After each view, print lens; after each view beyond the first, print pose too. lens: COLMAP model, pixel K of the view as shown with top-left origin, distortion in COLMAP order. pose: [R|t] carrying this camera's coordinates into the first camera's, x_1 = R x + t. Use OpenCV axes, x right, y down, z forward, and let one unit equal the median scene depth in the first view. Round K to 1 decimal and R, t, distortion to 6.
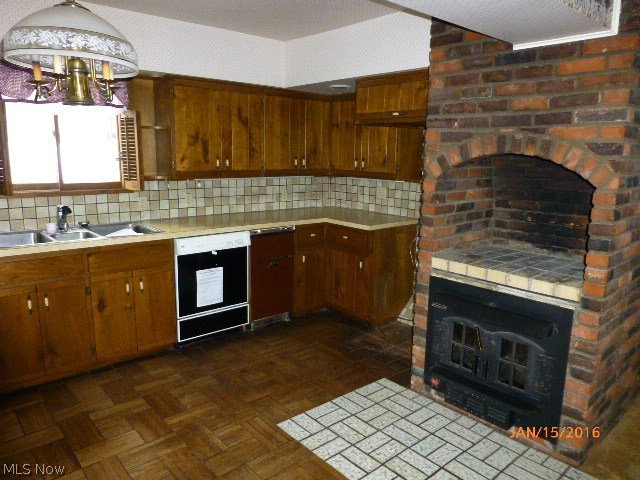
lens RADIAL K [[460.3, 0, 320.0], [0, 460.3, 240.0], [0, 0, 1]] dist [-0.035976, 0.001033]
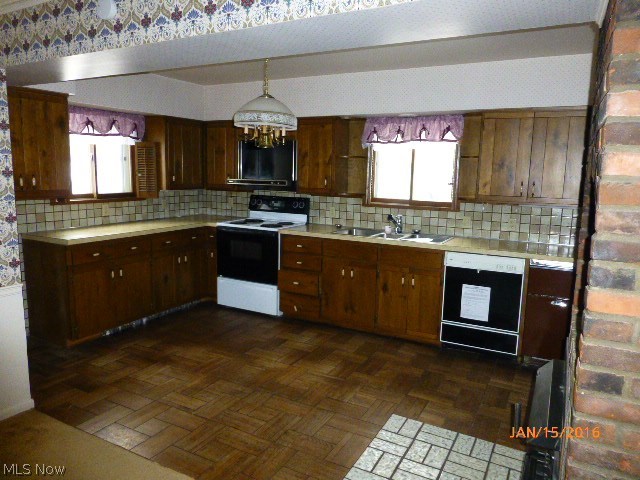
lens RADIAL K [[457.3, 0, 320.0], [0, 457.3, 240.0], [0, 0, 1]] dist [0.000440, -0.000265]
pose [[0.348113, 0.125502, -0.929014, 0.630133], [-0.189672, 0.979932, 0.061308, -0.039647], [0.918064, 0.154865, 0.364931, 0.266835]]
